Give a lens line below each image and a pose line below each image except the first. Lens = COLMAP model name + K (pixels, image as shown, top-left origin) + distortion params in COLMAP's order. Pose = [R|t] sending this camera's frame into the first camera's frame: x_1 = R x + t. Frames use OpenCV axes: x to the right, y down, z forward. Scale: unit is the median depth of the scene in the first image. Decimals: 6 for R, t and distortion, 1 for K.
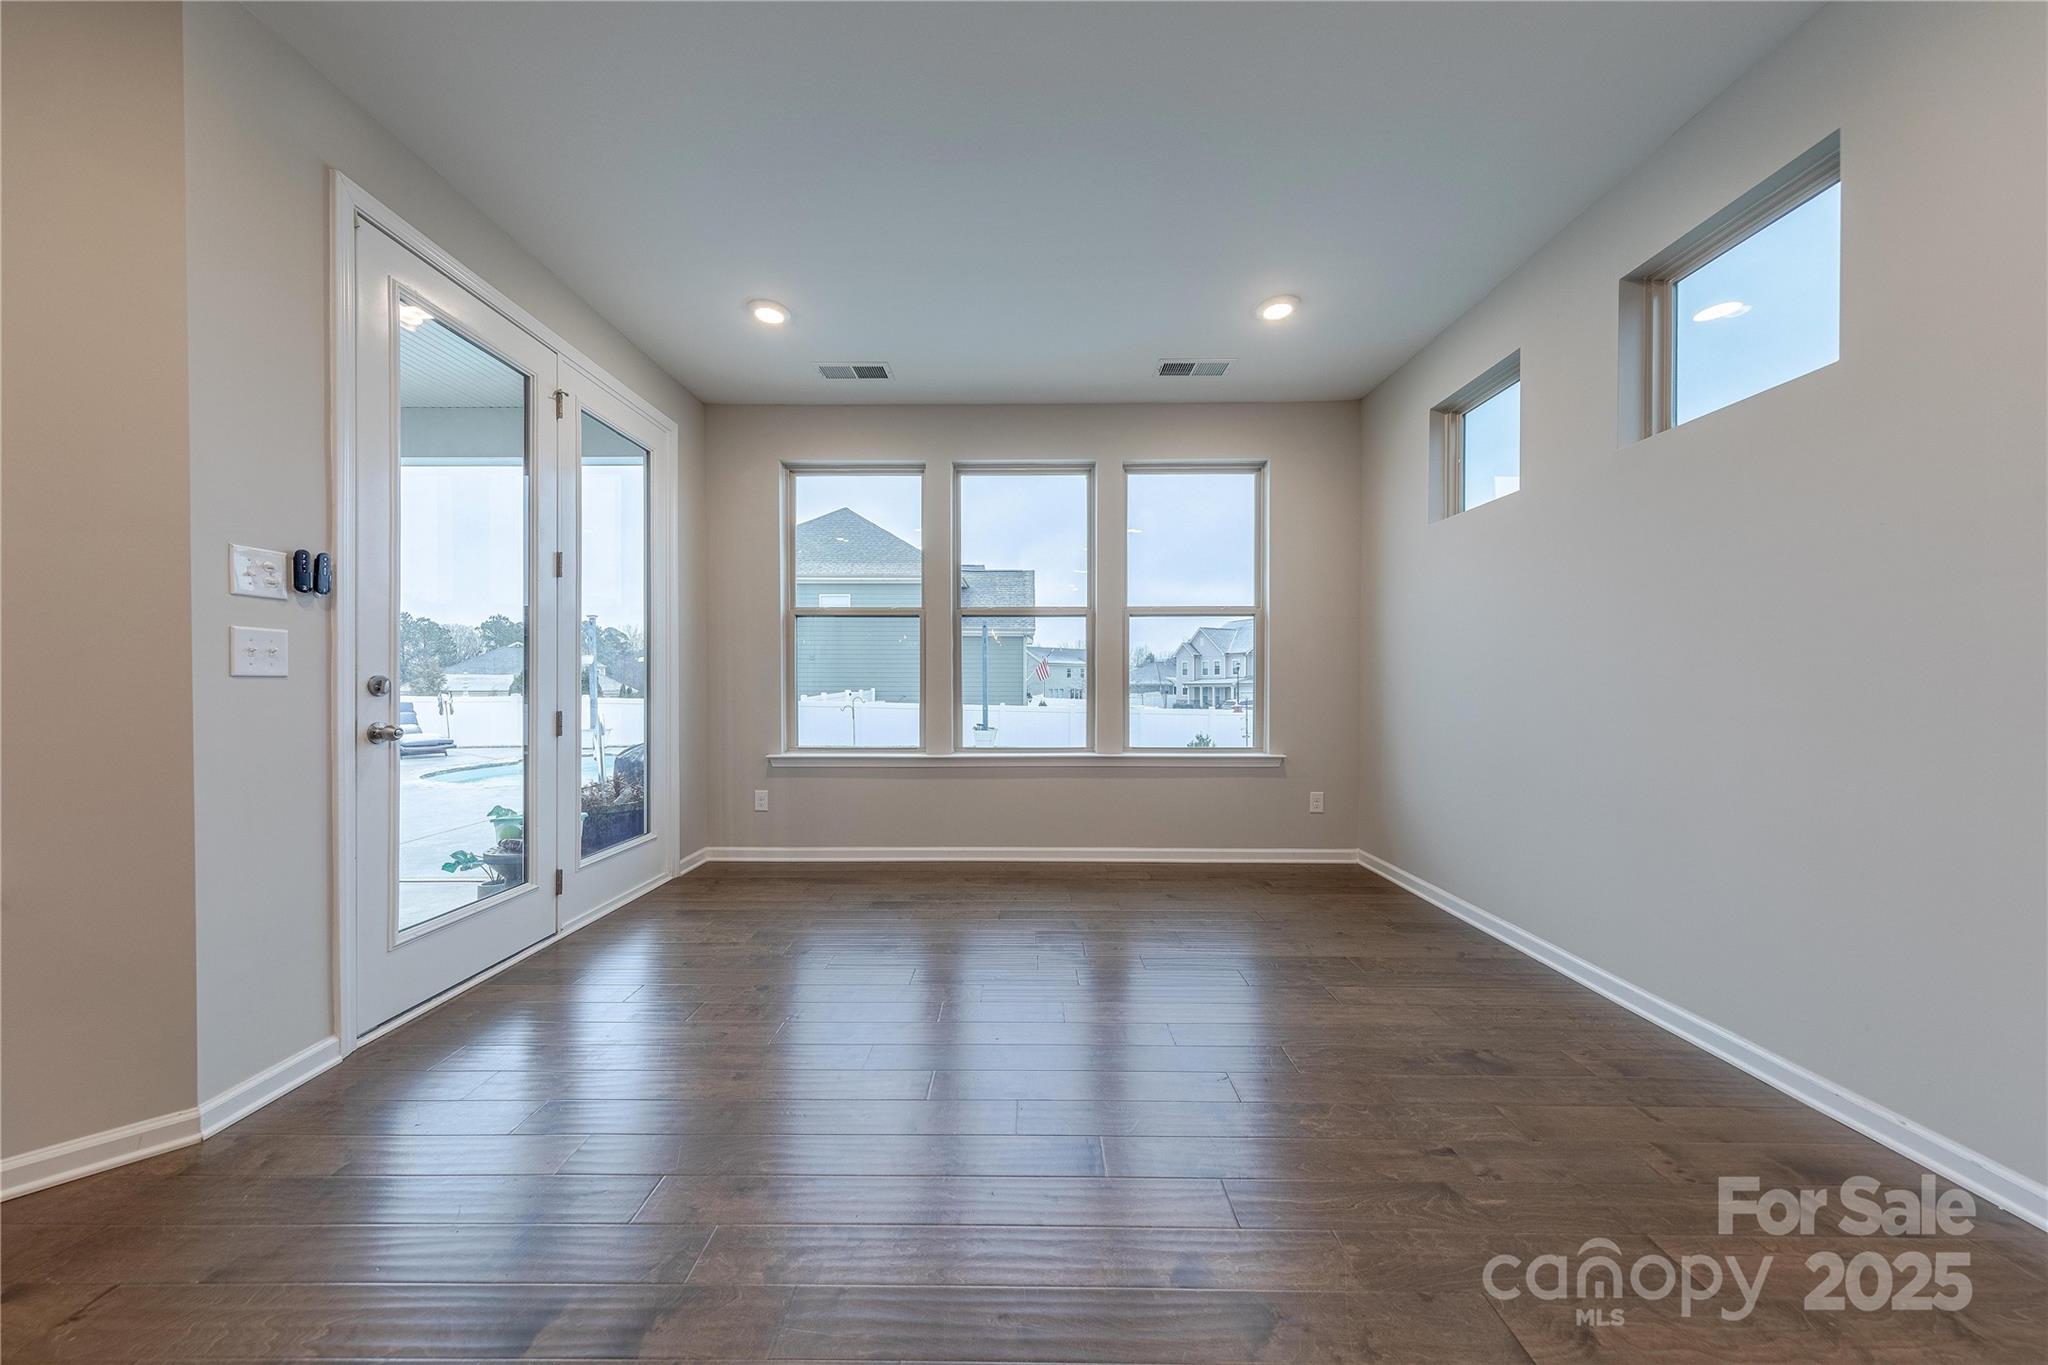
lens RADIAL K [[649.5, 0, 1014.4], [0, 649.5, 688.4], [0, 0, 1]] dist [0.007370, -0.000493]
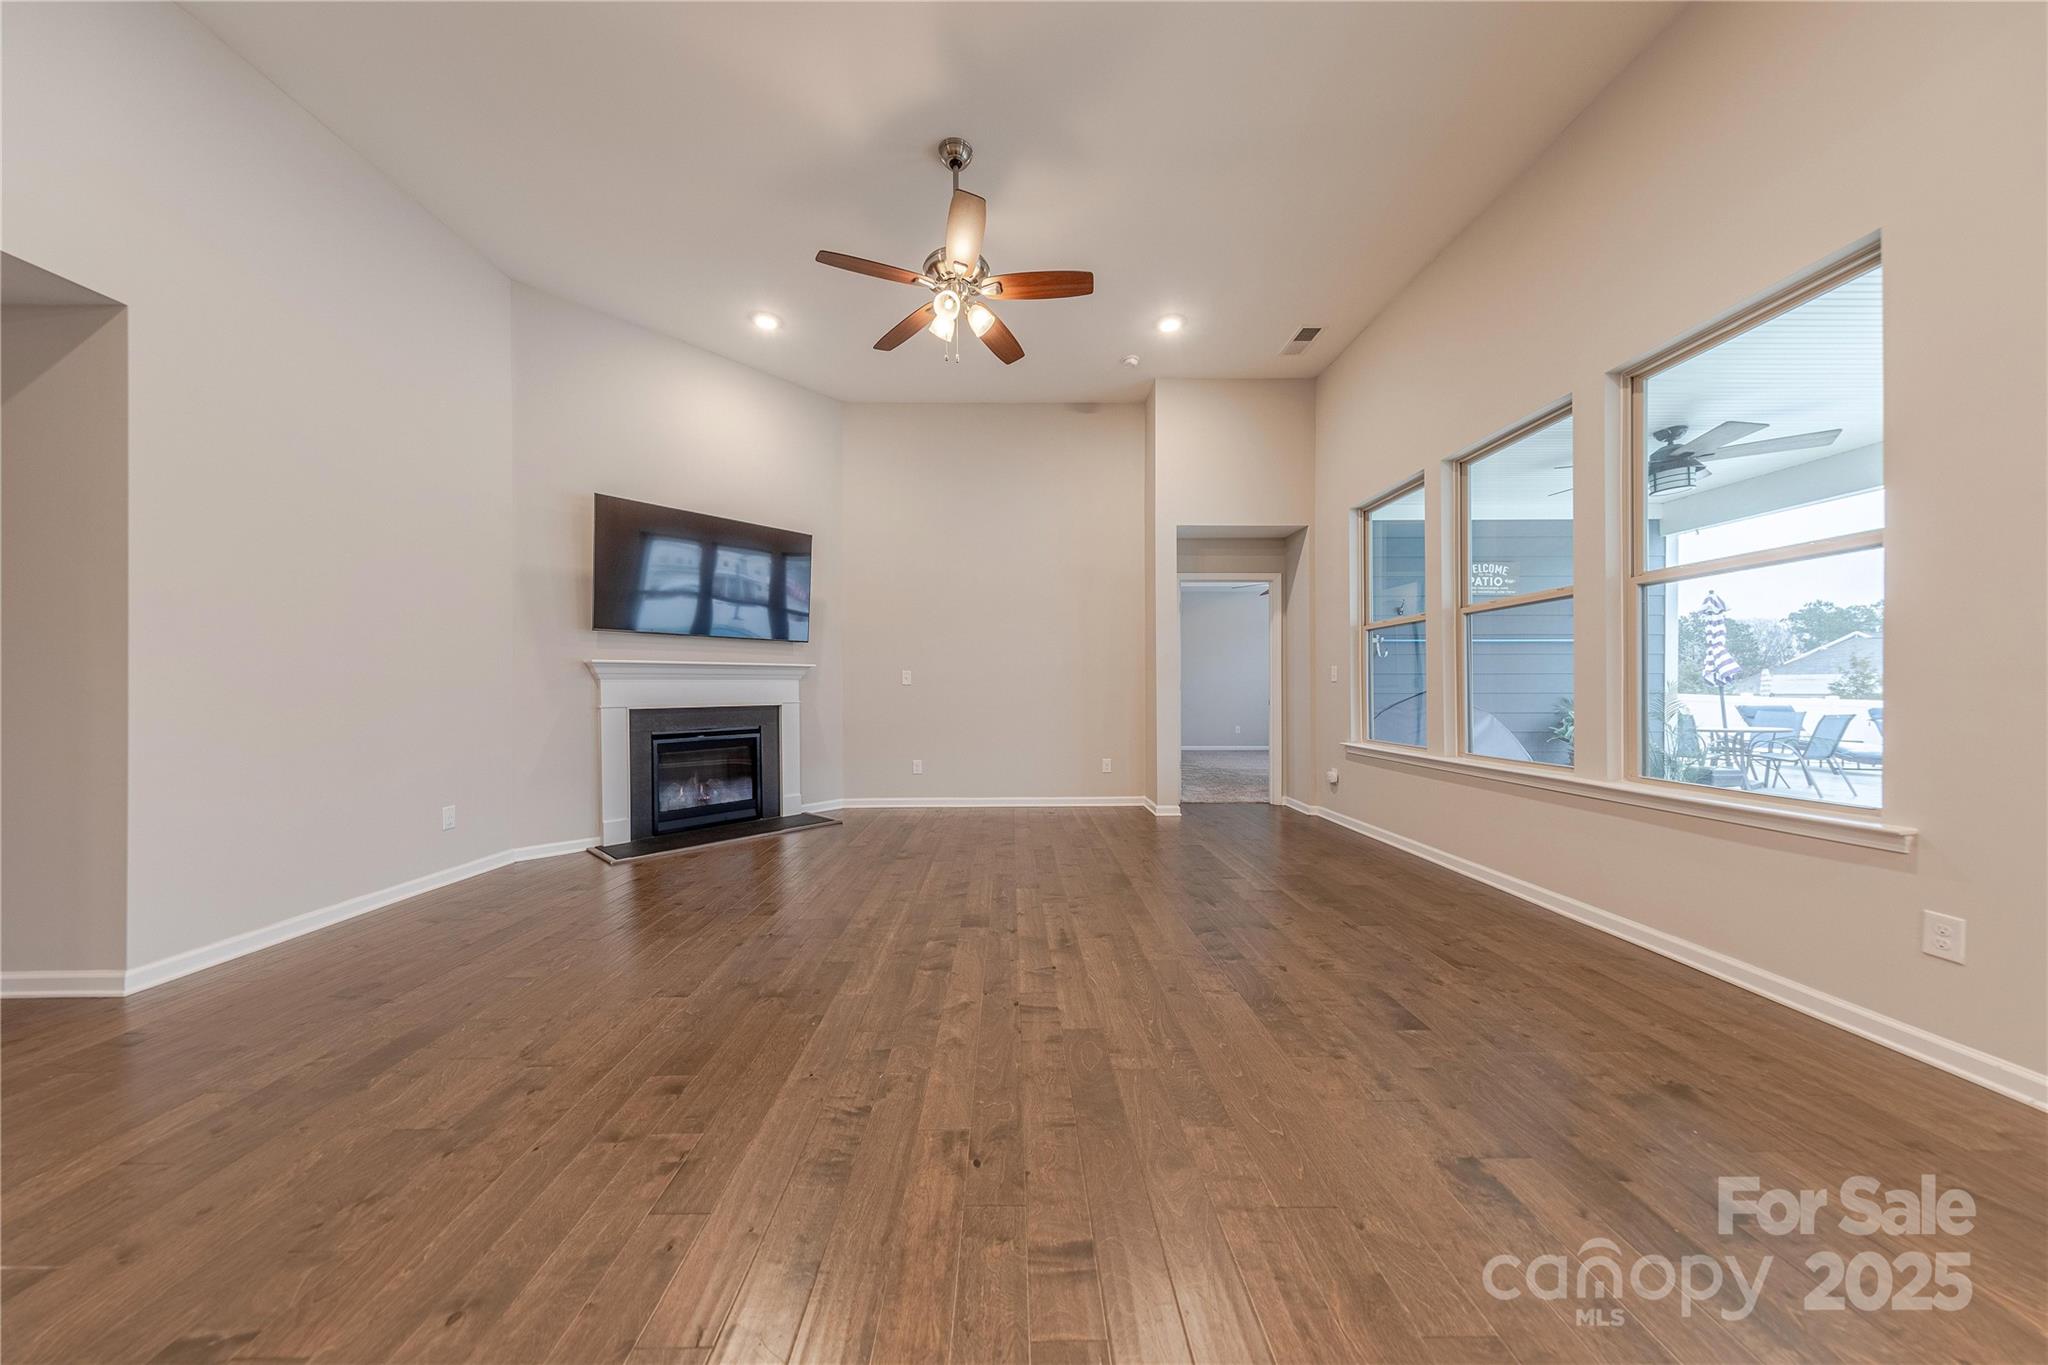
lens RADIAL K [[649.5, 0, 1023.4], [0, 649.5, 697.5], [0, 0, 1]] dist [0.007370, -0.000493]
pose [[0.029527, 0.012887, -0.999481, -0.418578], [-0.003188, 0.999913, 0.012799, -0.000573], [0.999559, 0.002809, 0.029565, -0.520935]]
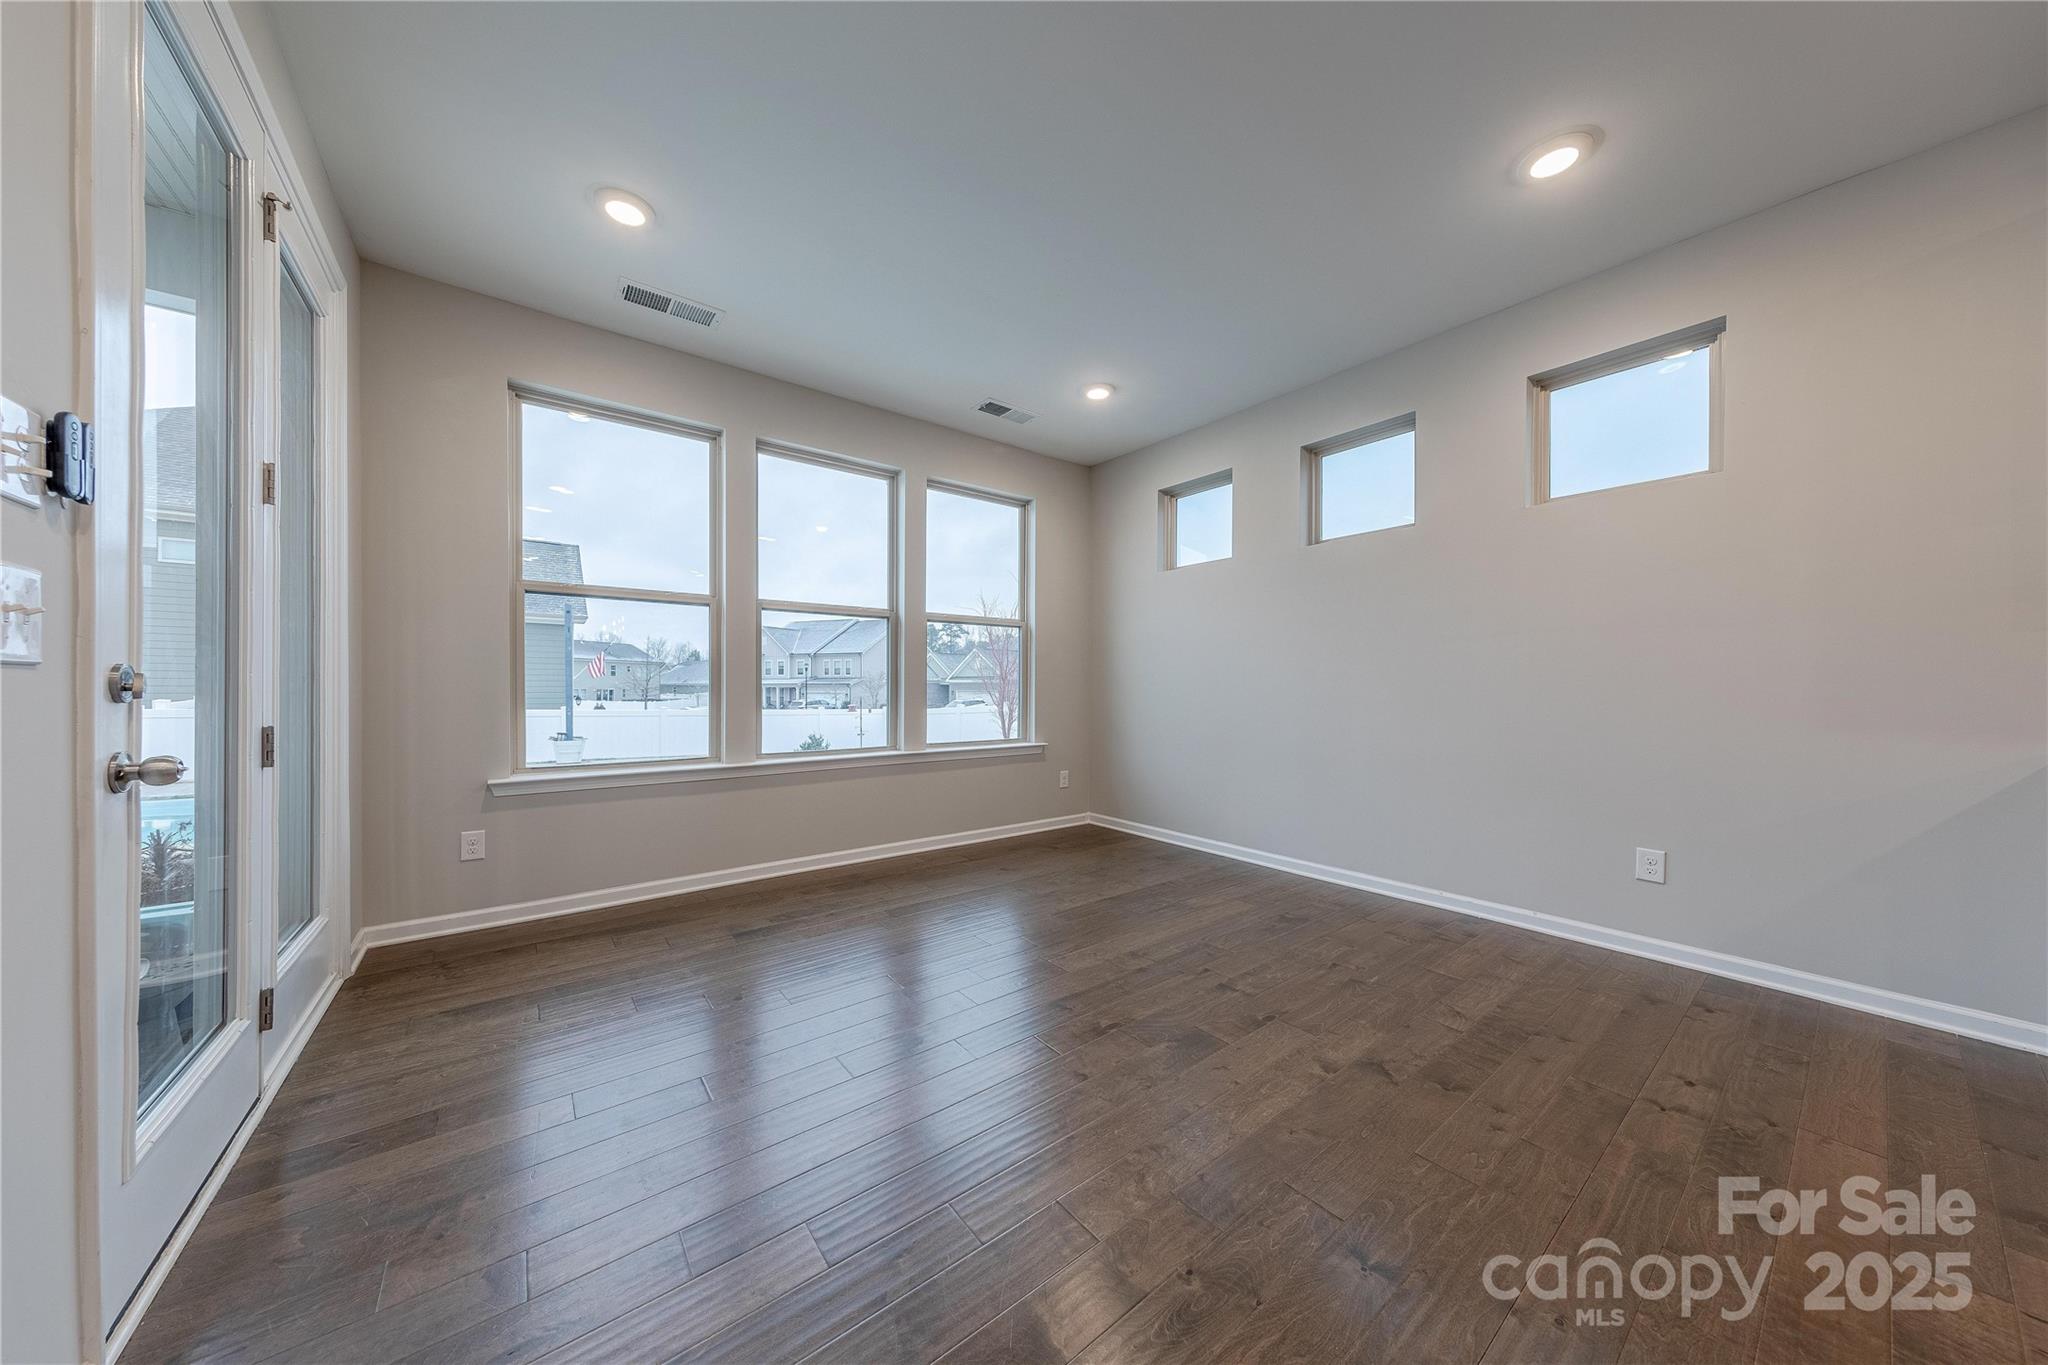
lens RADIAL K [[649.5, 0, 1011.5], [0, 649.5, 690.6], [0, 0, 1]] dist [0.007370, -0.000493]
pose [[0.789385, -0.001900, 0.613895, -0.380158], [0.000364, 0.999996, 0.002627, 0.000340], [-0.613898, -0.001851, 0.789383, 0.071899]]
